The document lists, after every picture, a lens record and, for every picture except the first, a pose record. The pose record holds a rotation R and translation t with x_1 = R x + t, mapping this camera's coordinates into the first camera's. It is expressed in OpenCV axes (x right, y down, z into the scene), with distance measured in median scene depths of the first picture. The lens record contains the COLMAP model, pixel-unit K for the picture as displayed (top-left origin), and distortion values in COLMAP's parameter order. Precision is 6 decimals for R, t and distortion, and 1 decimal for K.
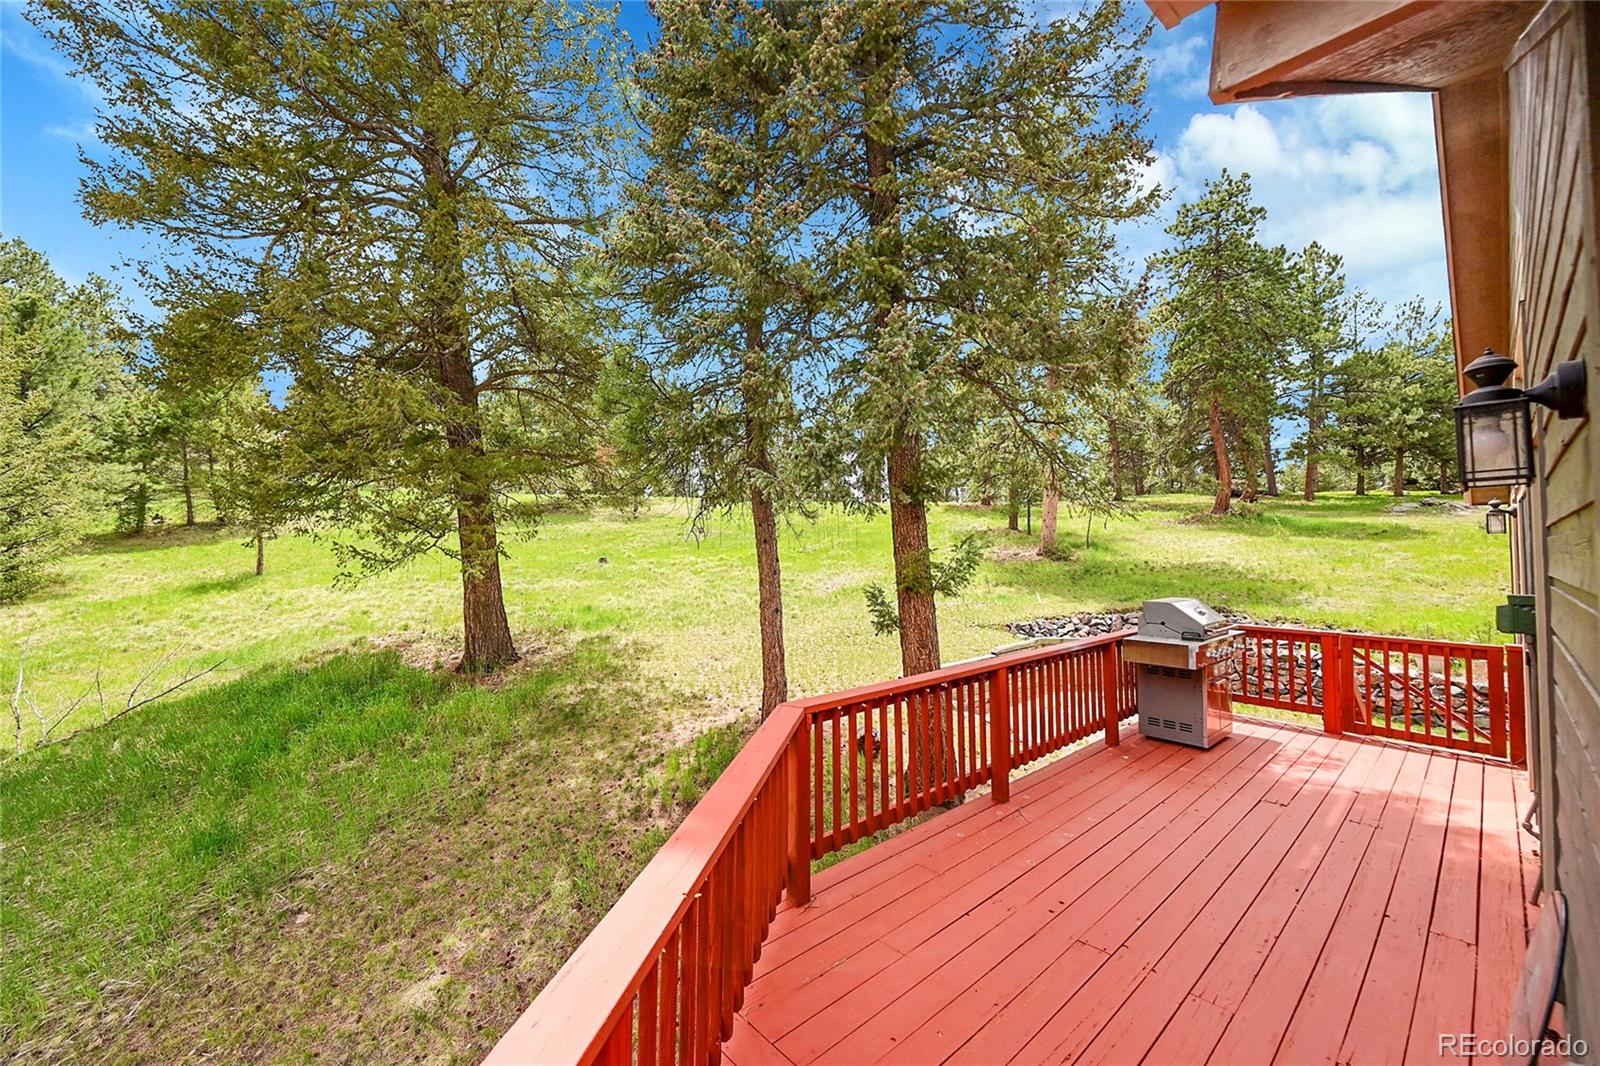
lens RADIAL K [[638.7, 0, 793.4], [0, 638.7, 529.9], [0, 0, 1]] dist [-0.000788, 0.000077]
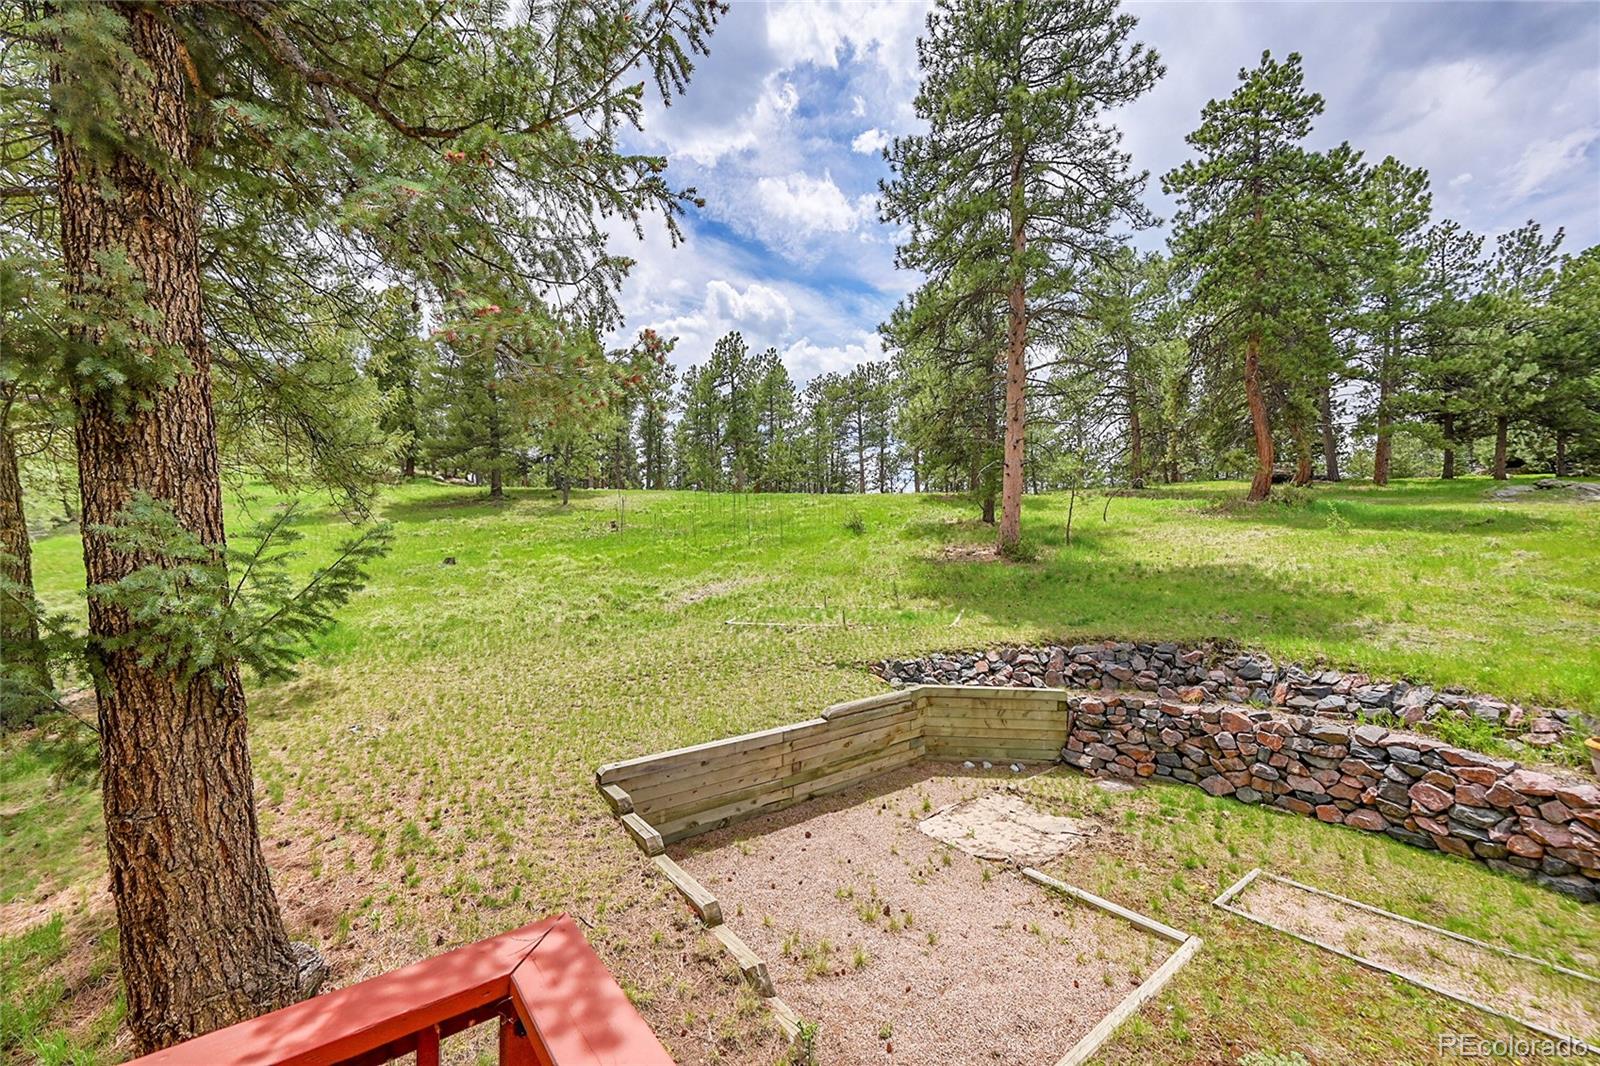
lens RADIAL K [[638.7, 0, 792.1], [0, 638.7, 536.0], [0, 0, 1]] dist [-0.000788, 0.000077]
pose [[0.997777, -0.002062, -0.066604, 0.158458], [0.002837, 0.999929, 0.011543, 0.006724], [0.066575, -0.011706, 0.997713, 0.191812]]
